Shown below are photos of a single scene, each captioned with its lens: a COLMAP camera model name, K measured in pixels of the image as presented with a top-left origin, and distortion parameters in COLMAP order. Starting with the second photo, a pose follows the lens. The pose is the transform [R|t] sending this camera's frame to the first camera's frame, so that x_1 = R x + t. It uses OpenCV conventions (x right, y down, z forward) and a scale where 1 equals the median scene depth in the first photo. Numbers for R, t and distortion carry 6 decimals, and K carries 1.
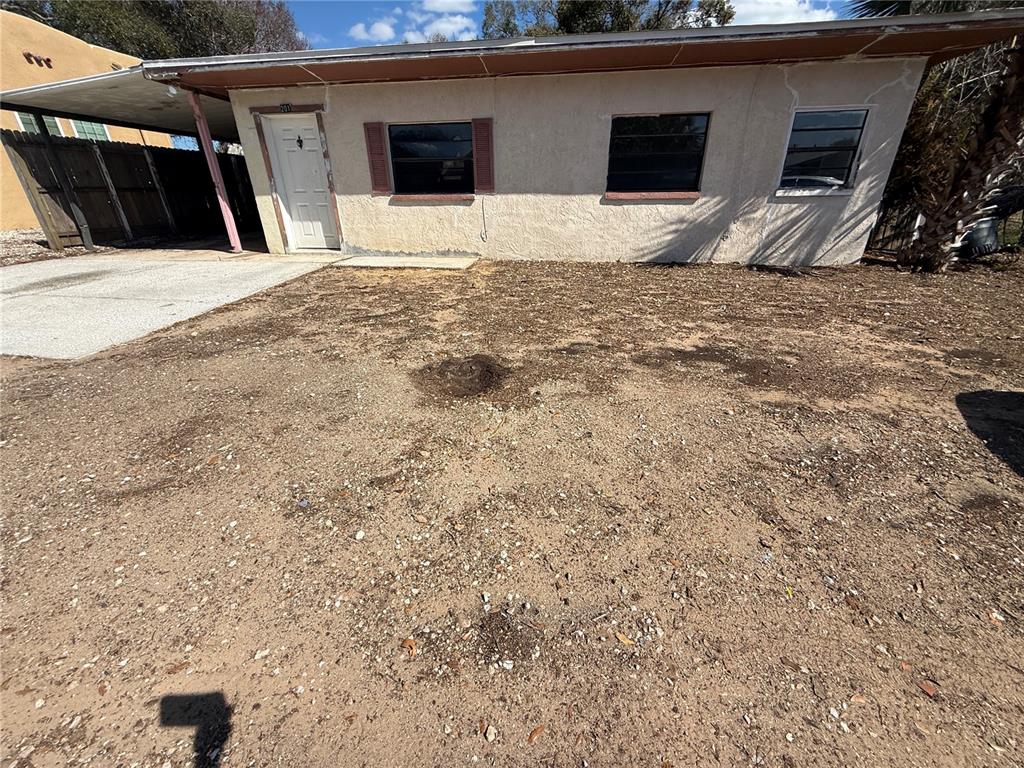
lens RADIAL K [[409.4, 0, 513.8], [0, 409.4, 384.0], [0, 0, 1]] dist [0.000075, 0.000301]
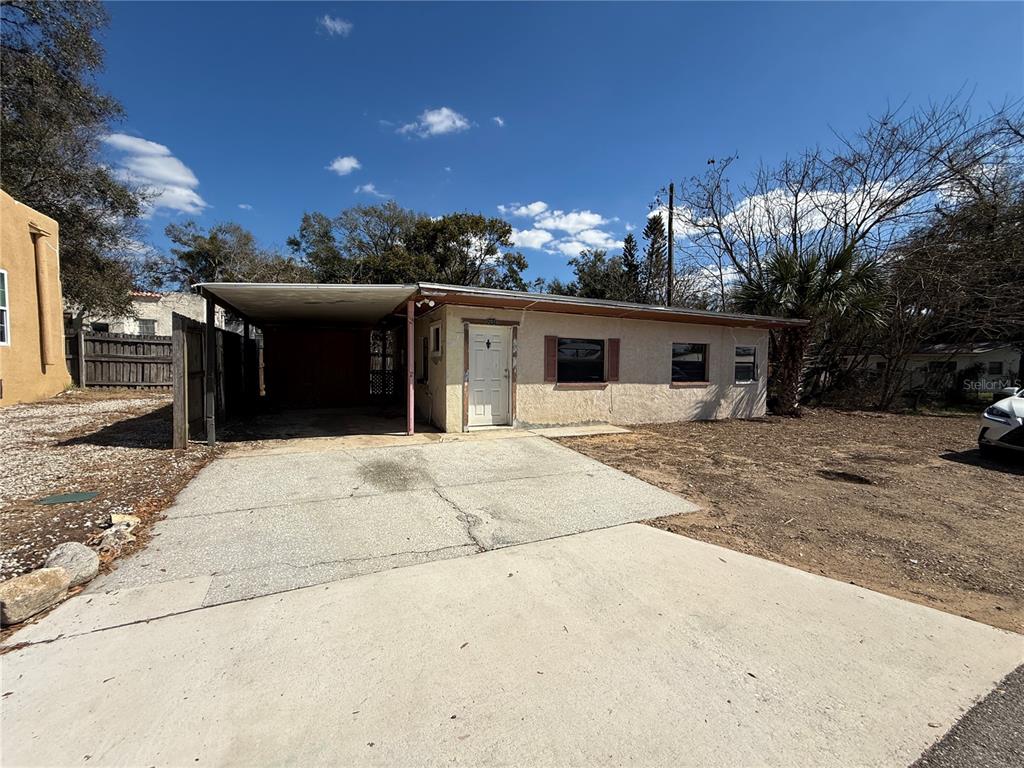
lens RADIAL K [[409.4, 0, 511.8], [0, 409.4, 384.1], [0, 0, 1]] dist [0.000075, 0.000301]
pose [[0.831729, -0.004888, 0.555160, -1.255616], [0.214706, 0.924989, -0.313524, -0.080338], [-0.511984, 0.379964, 0.770389, 0.057149]]
